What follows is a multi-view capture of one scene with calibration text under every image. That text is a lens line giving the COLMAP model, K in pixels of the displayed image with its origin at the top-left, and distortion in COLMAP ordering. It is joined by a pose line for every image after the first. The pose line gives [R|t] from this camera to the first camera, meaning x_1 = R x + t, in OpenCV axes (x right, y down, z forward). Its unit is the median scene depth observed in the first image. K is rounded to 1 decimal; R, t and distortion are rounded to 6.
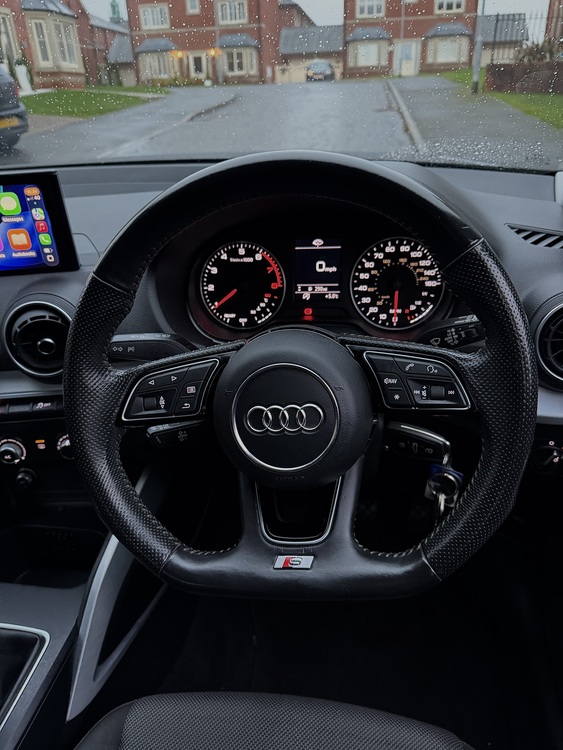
lens RADIAL K [[550.5, 0, 274.3], [0, 550.5, 377.0], [0, 0, 1]] dist [0.027557, -0.039745]
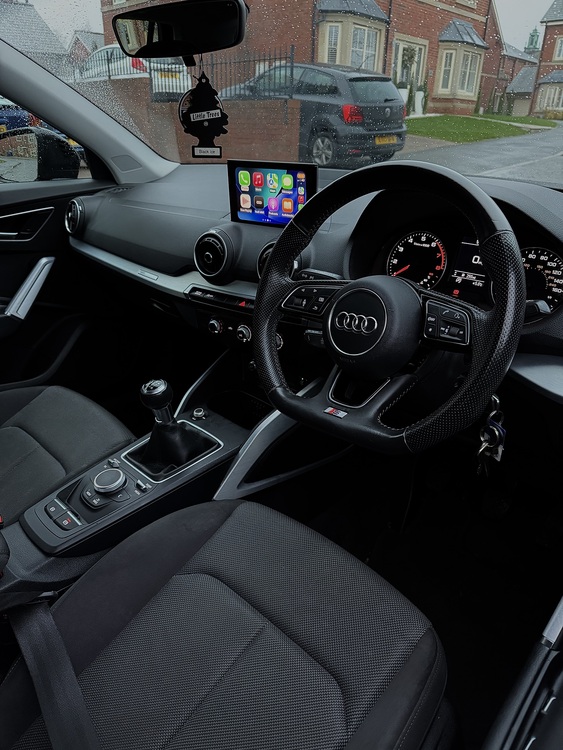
lens RADIAL K [[533.1, 0, 283.1], [0, 533.1, 379.4], [0, 0, 1]] dist [-0.007300, 0.002205]
pose [[0.818448, 0.303223, -0.488056, 0.402977], [-0.312558, 0.947696, 0.064646, 0.122844], [0.482131, 0.099636, 0.870415, -0.269384]]
